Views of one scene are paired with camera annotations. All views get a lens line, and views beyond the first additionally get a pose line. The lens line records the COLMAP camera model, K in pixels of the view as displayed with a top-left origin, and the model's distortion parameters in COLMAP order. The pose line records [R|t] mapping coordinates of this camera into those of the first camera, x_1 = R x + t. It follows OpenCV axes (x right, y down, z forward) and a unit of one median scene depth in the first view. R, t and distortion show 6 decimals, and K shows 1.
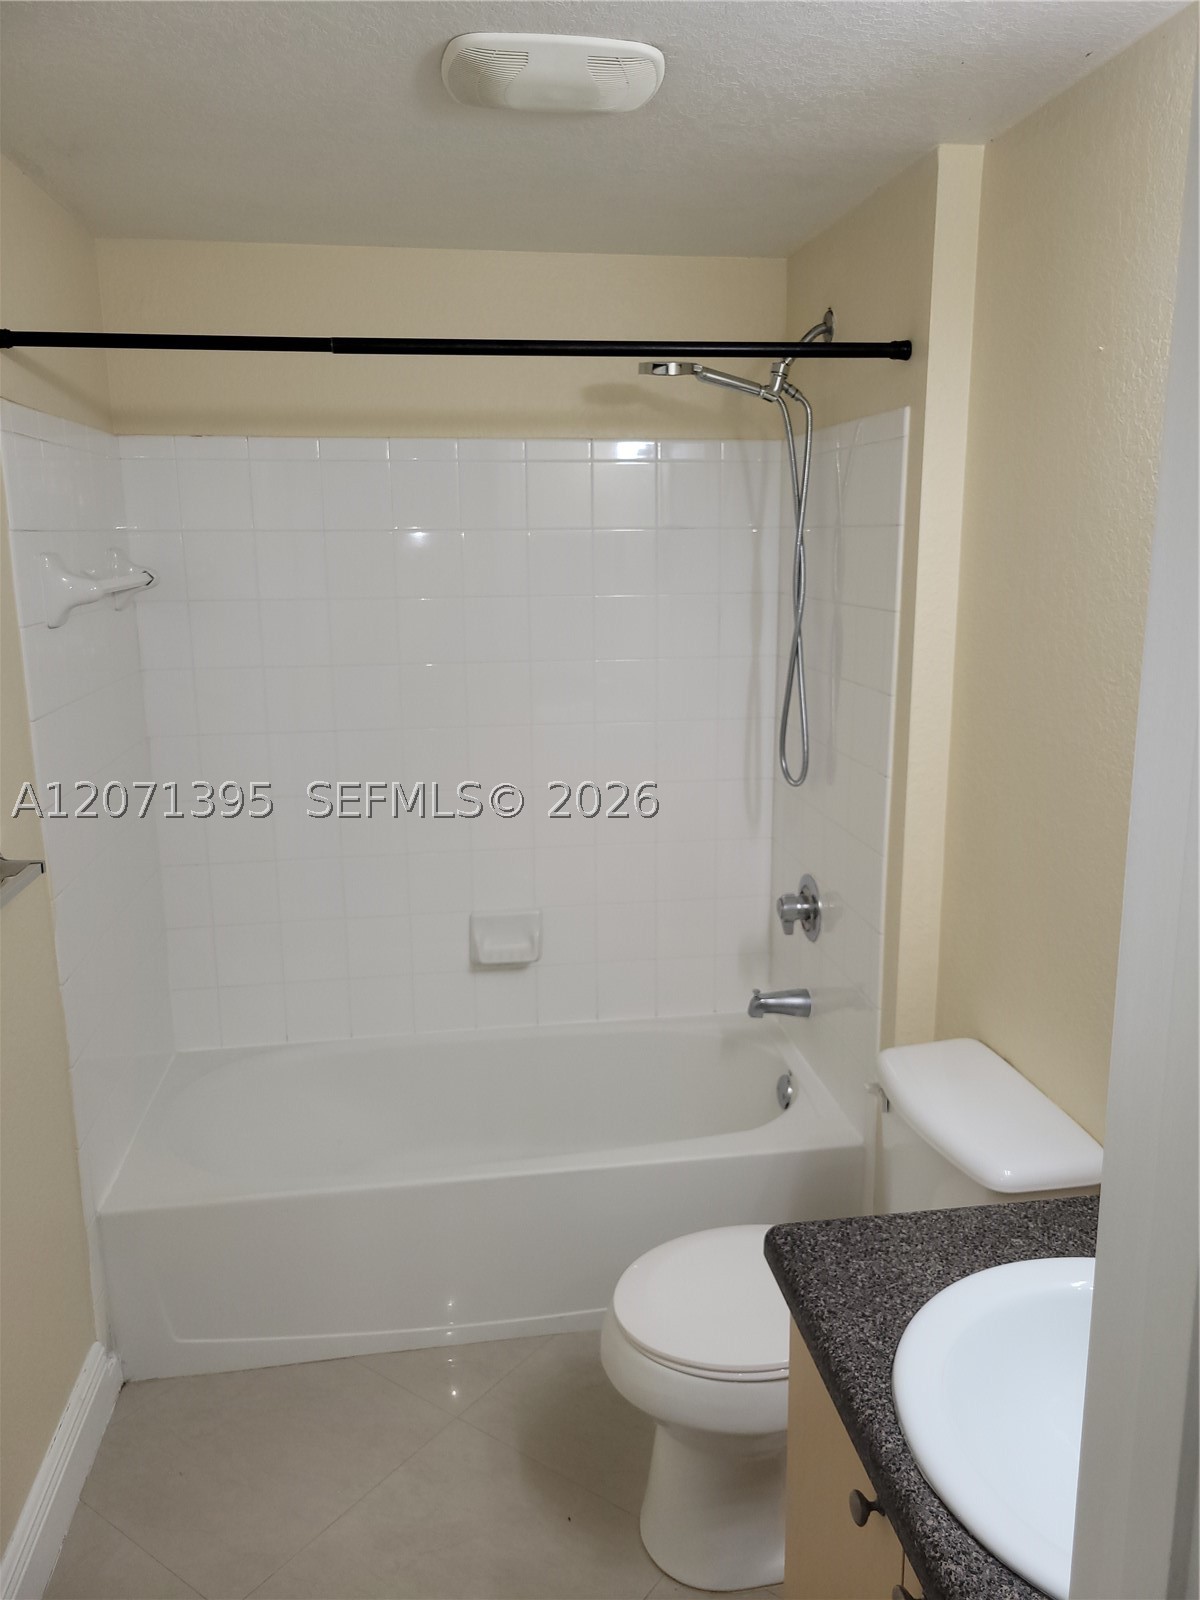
lens RADIAL K [[1216.9, 0, 600.1], [0, 1216.9, 800.5], [0, 0, 1]] dist [0.028615, -0.010299]
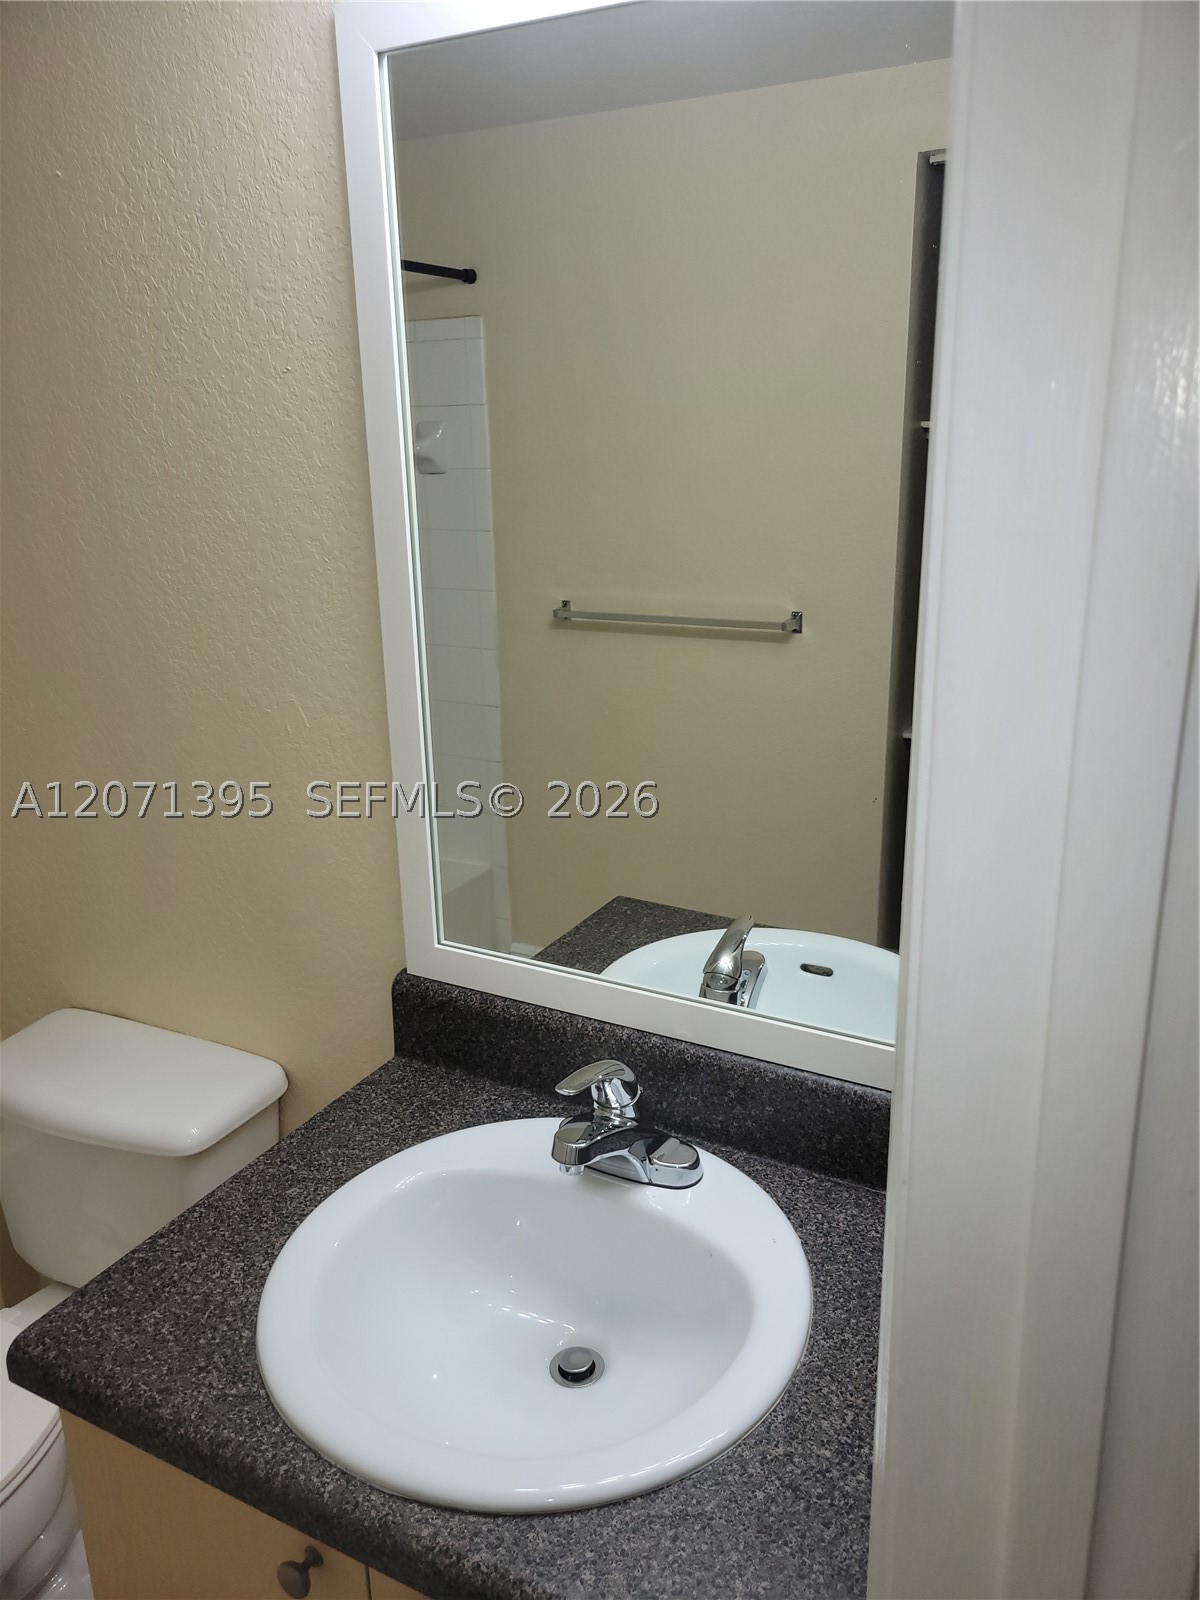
lens RADIAL K [[1216.9, 0, 598.7], [0, 1216.9, 795.7], [0, 0, 1]] dist [0.028615, -0.010299]
pose [[0.597781, -0.250383, 0.761555, -0.152355], [0.197301, 0.966704, 0.162961, -0.027360], [-0.777001, 0.052840, 0.627278, 0.266961]]
